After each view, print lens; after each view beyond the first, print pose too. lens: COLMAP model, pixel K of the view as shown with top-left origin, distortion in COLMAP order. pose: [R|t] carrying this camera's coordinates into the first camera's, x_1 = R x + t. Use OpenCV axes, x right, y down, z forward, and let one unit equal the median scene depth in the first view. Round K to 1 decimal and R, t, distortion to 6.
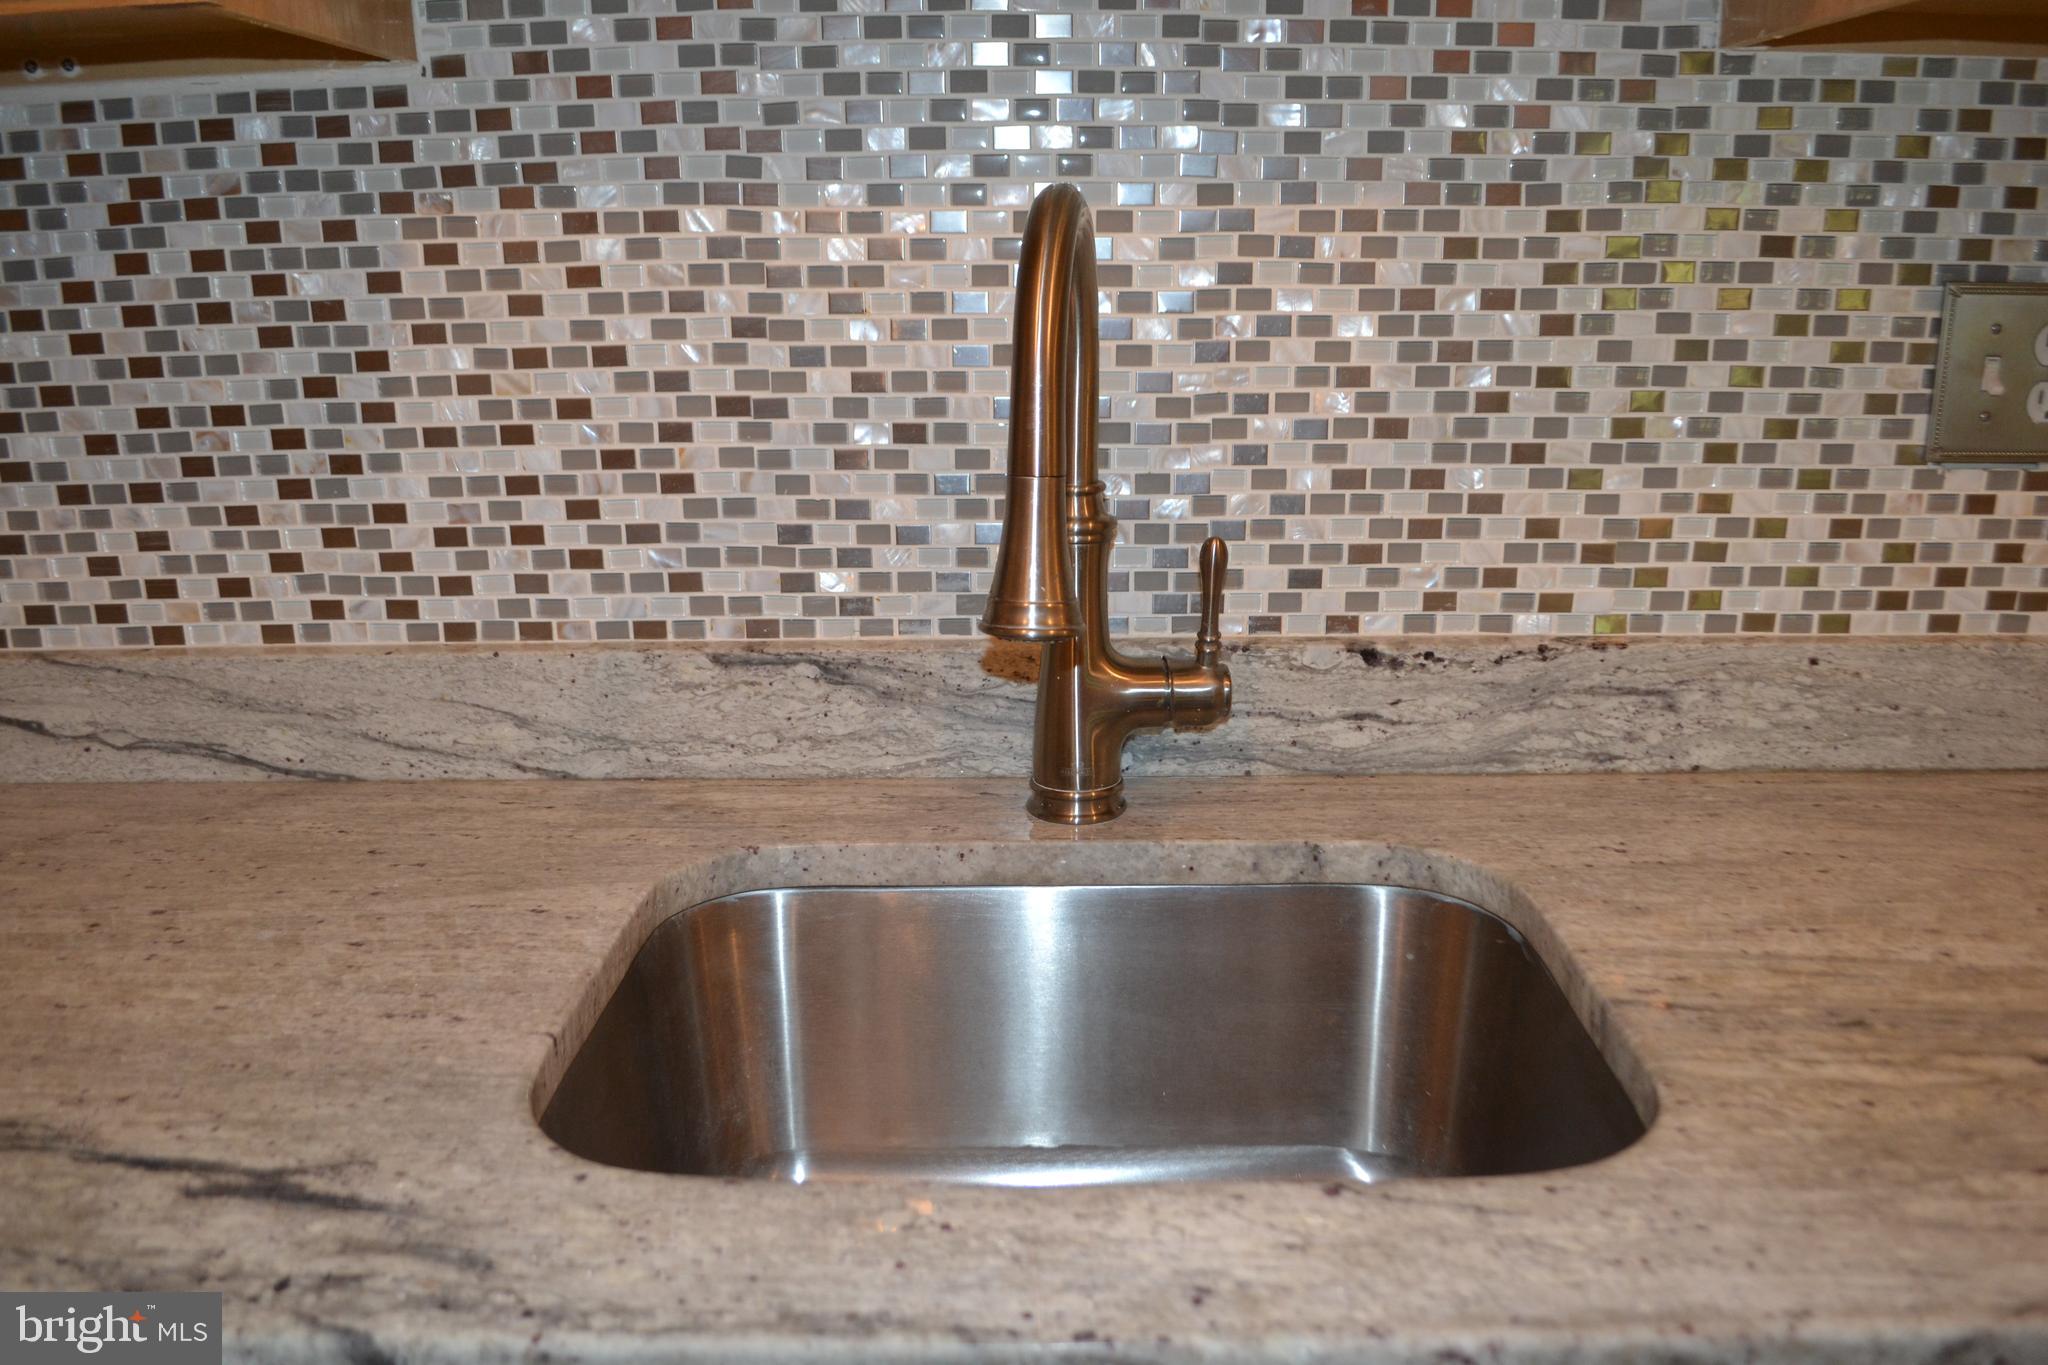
lens RADIAL K [[1630.1, 0, 1014.8], [0, 1630.1, 741.9], [0, 0, 1]] dist [-0.076632, -0.000477]
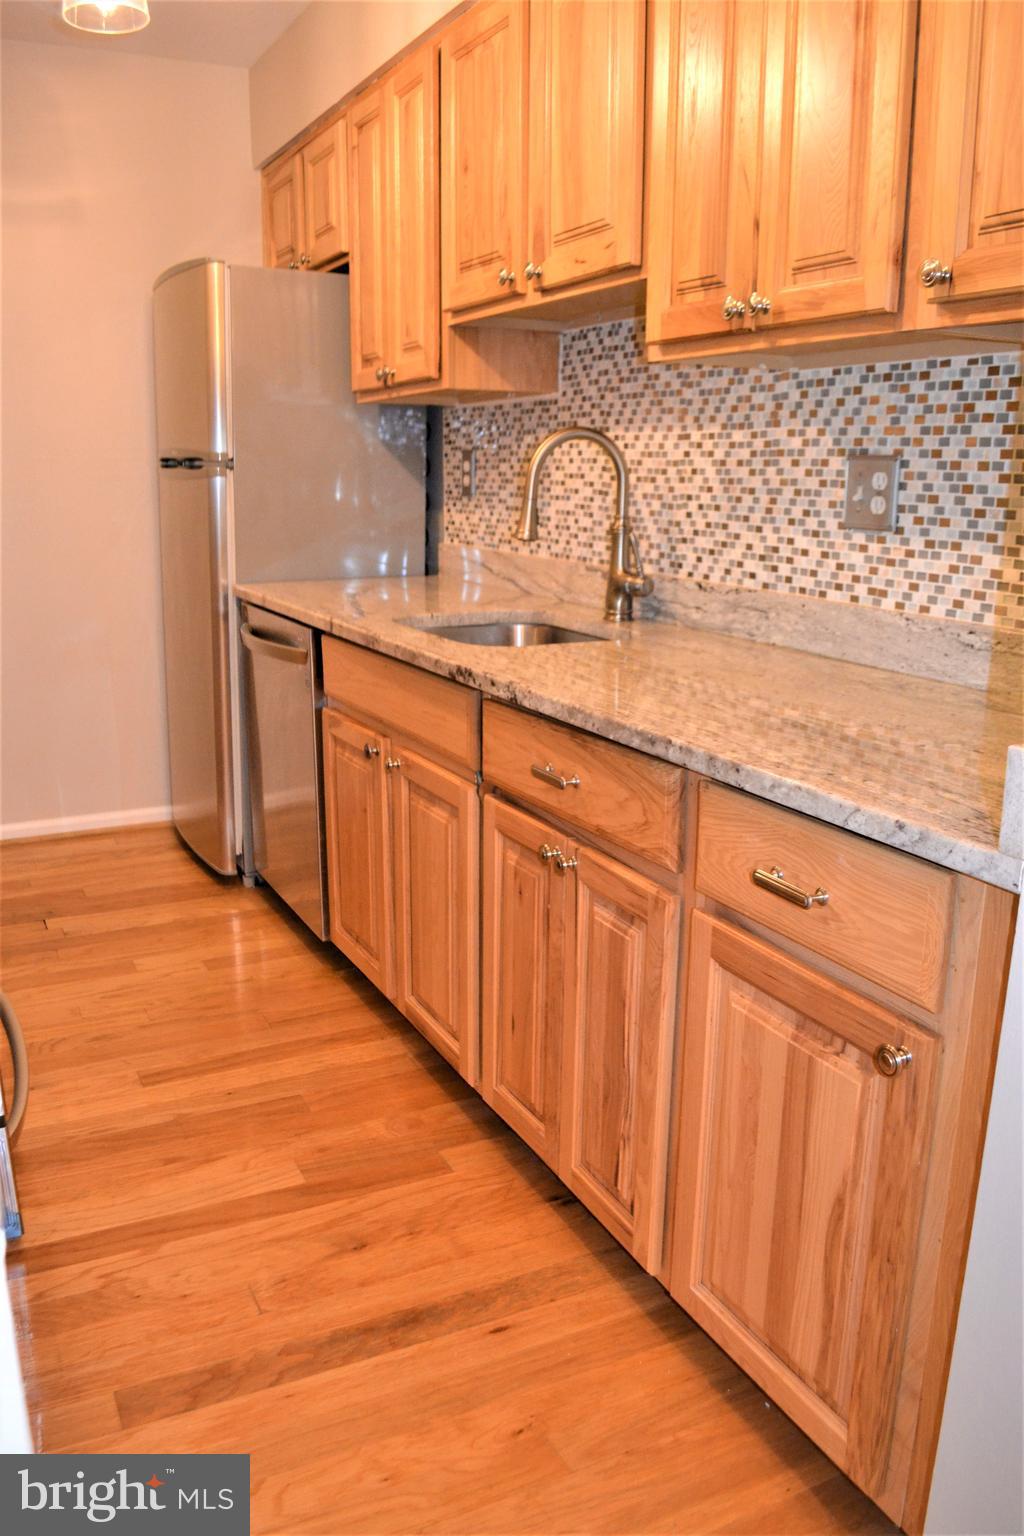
lens RADIAL K [[1222.6, 0, 506.6], [0, 1222.6, 782.3], [0, 0, 1]] dist [-0.076632, -0.000477]
pose [[0.452203, 0.237643, -0.859674, 2.036215], [-0.264844, 0.956155, 0.125001, 0.101857], [0.851687, 0.171153, 0.495314, -0.303131]]
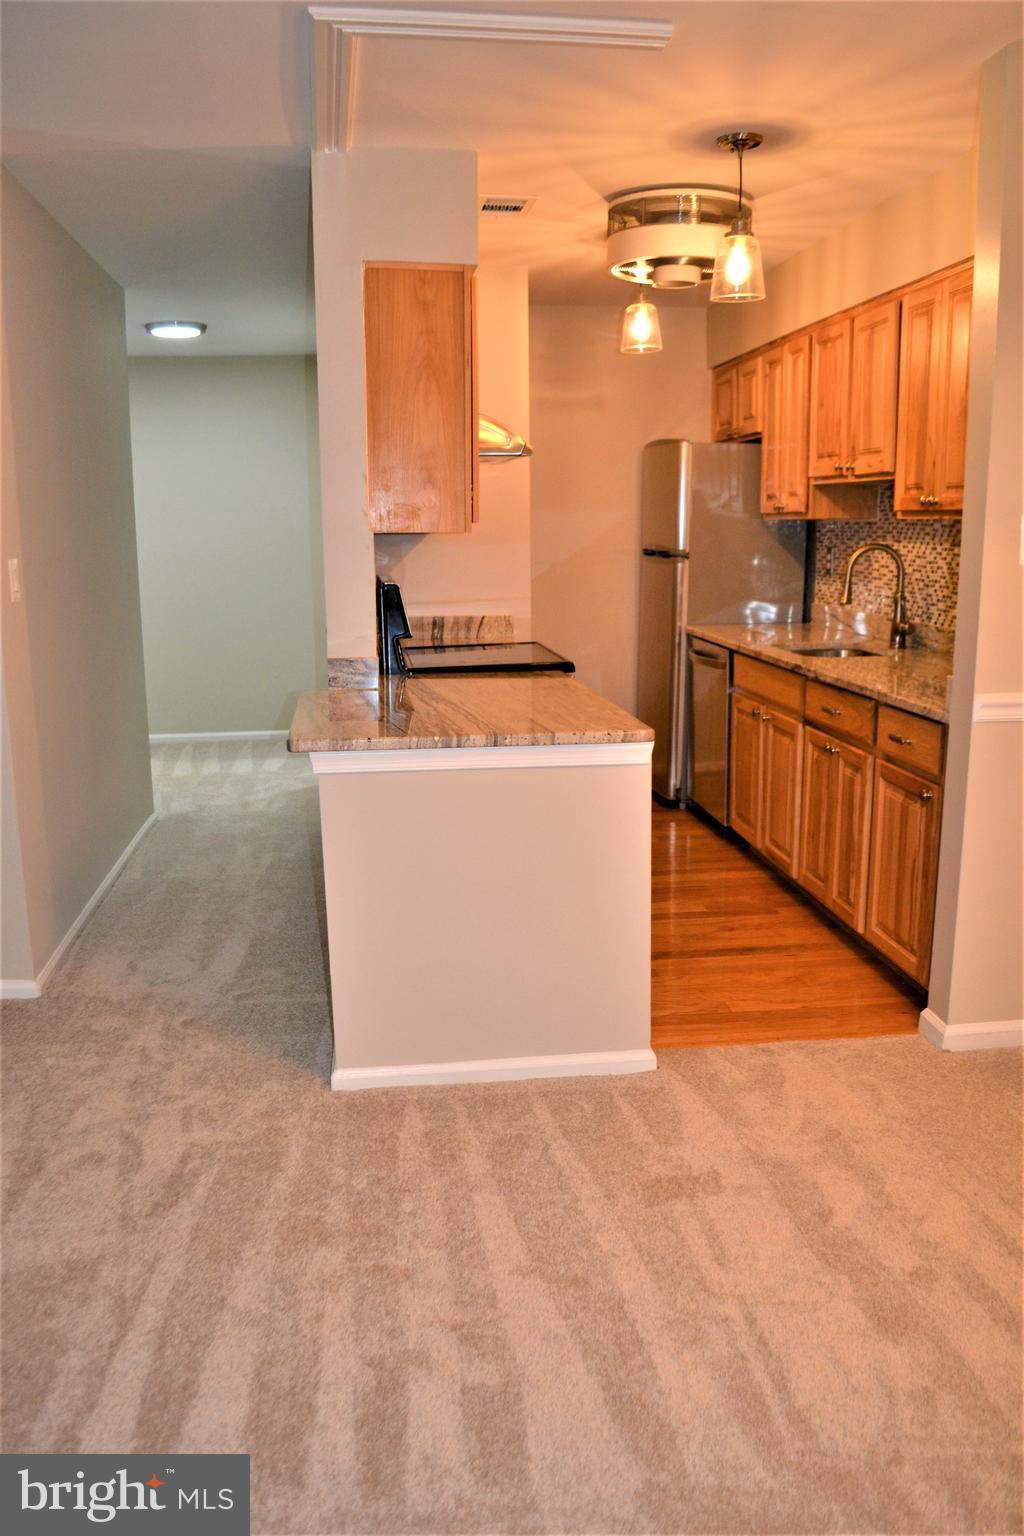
lens RADIAL K [[1222.6, 0, 506.6], [0, 1222.6, 771.9], [0, 0, 1]] dist [-0.076632, -0.000477]
pose [[0.124190, 0.210694, -0.969631, 4.063579], [-0.271527, 0.947114, 0.171024, 0.096813], [0.954385, 0.242041, 0.174831, -0.945747]]
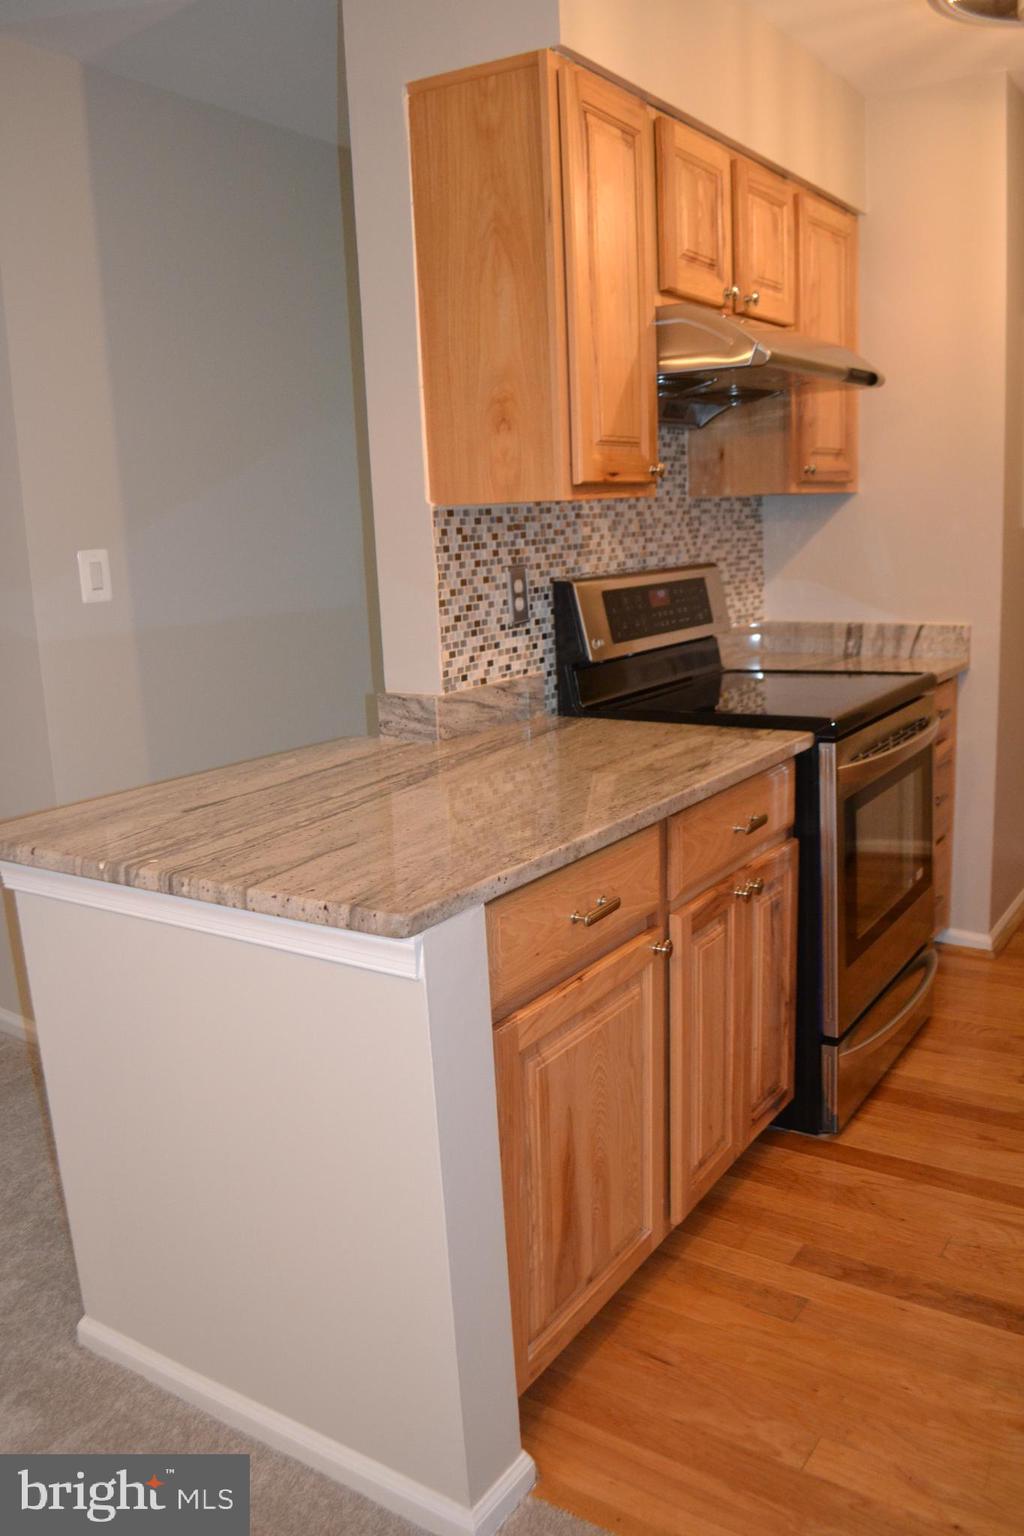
lens RADIAL K [[1222.6, 0, 506.7], [0, 1222.6, 775.3], [0, 0, 1]] dist [-0.076632, -0.000477]
pose [[-0.550266, 0.208147, -0.808630, 2.468799], [-0.183595, 0.914571, 0.360352, -0.214529], [0.814555, 0.346750, -0.465042, 0.386759]]
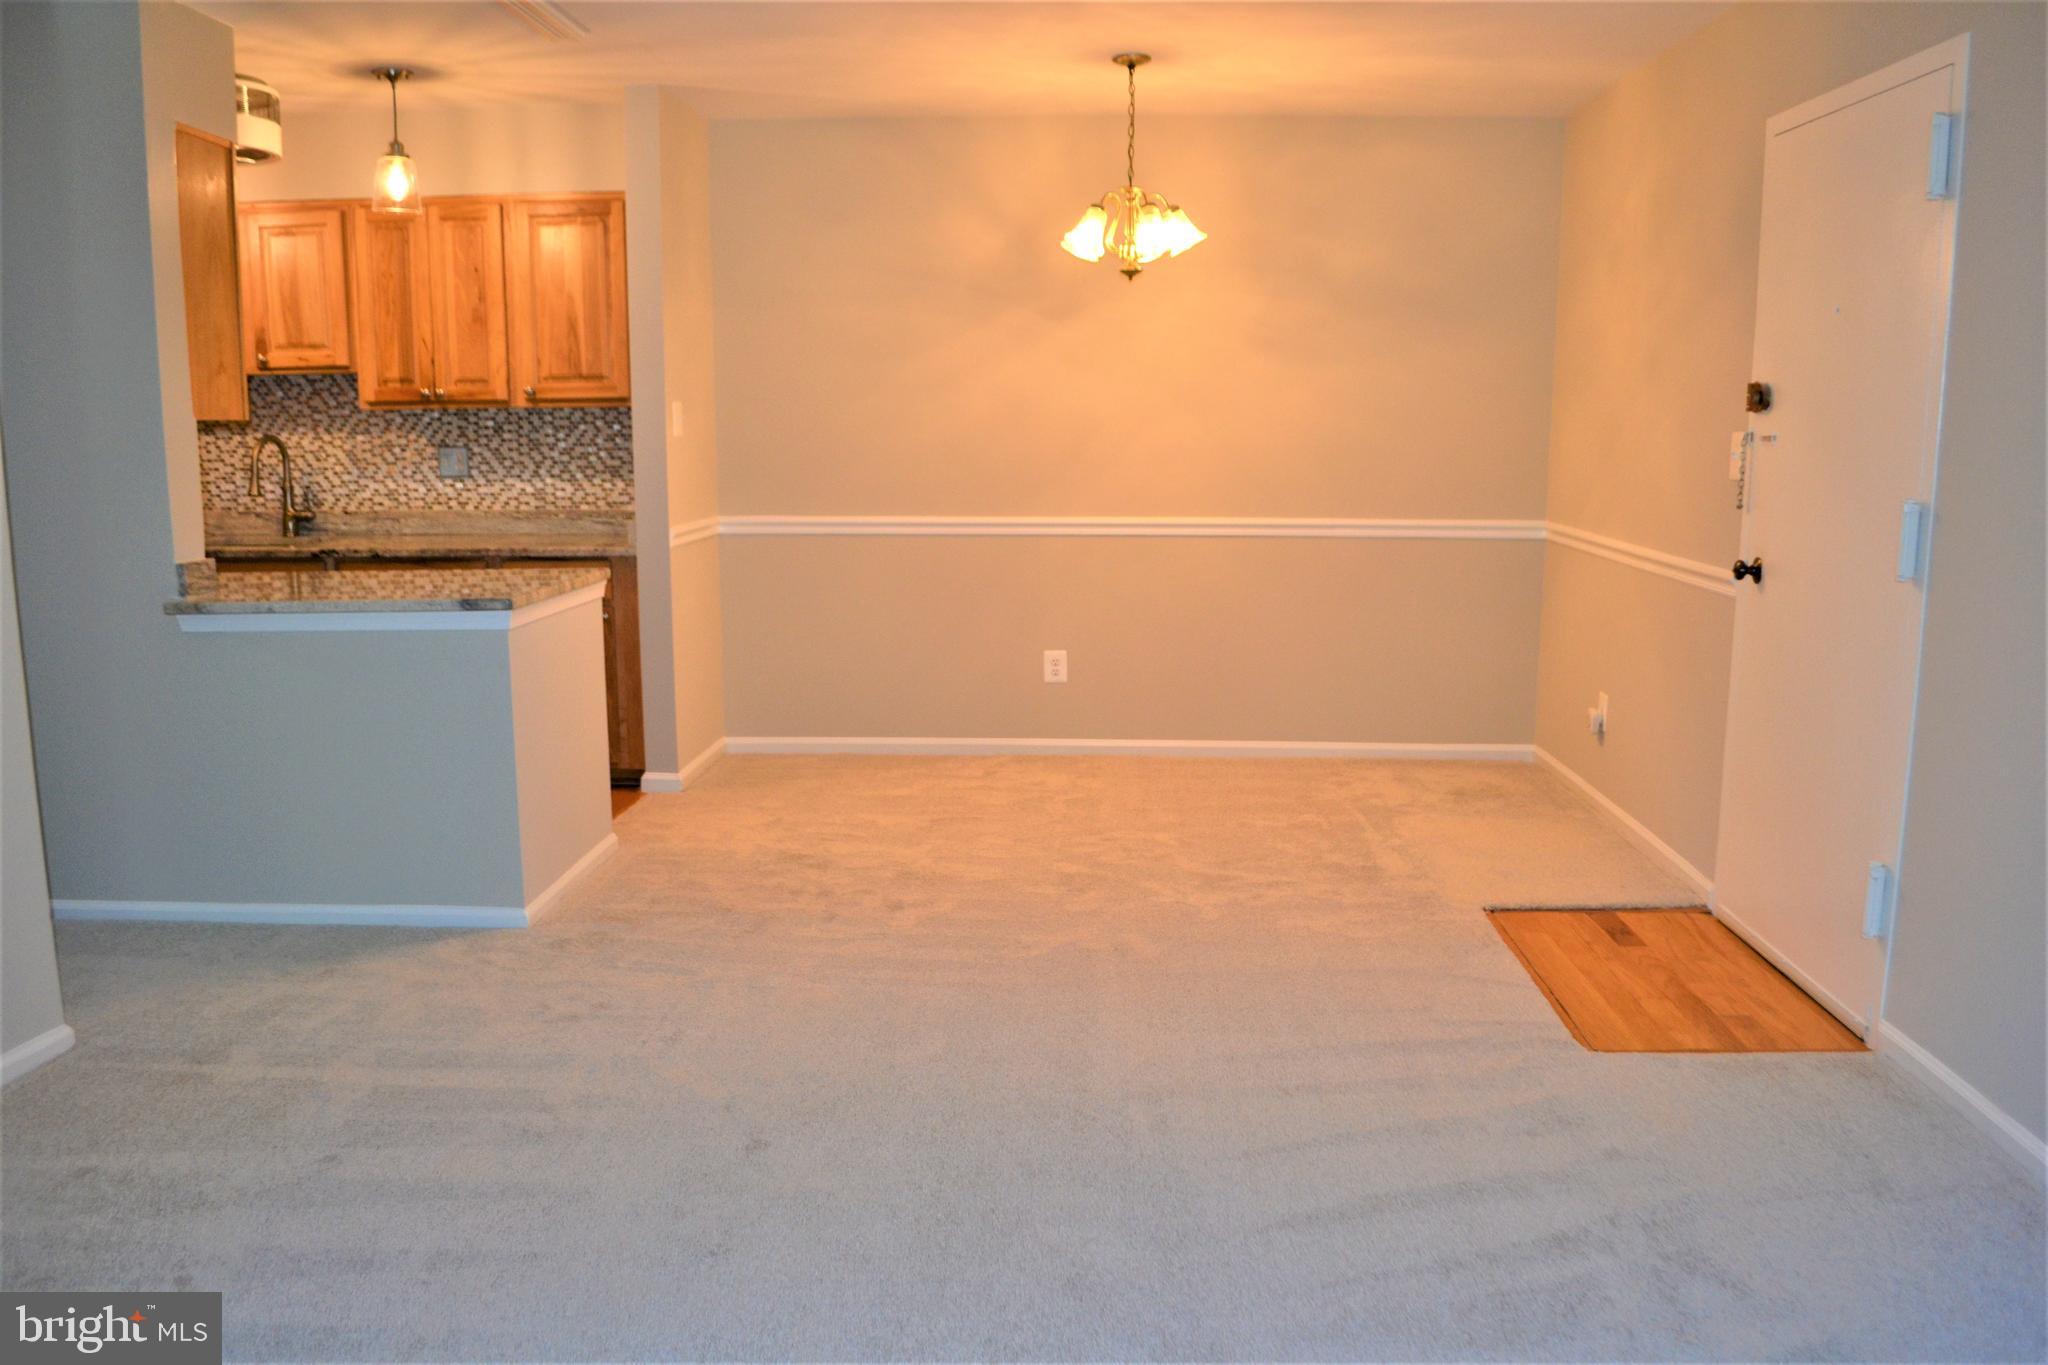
lens RADIAL K [[1630.1, 0, 1009.4], [0, 1630.1, 682.9], [0, 0, 1]] dist [-0.076632, -0.000477]
pose [[0.998270, 0.017278, -0.056193, 2.914753], [-0.023739, 0.992914, -0.116436, 1.158406], [0.053783, 0.117569, 0.991607, -4.458455]]
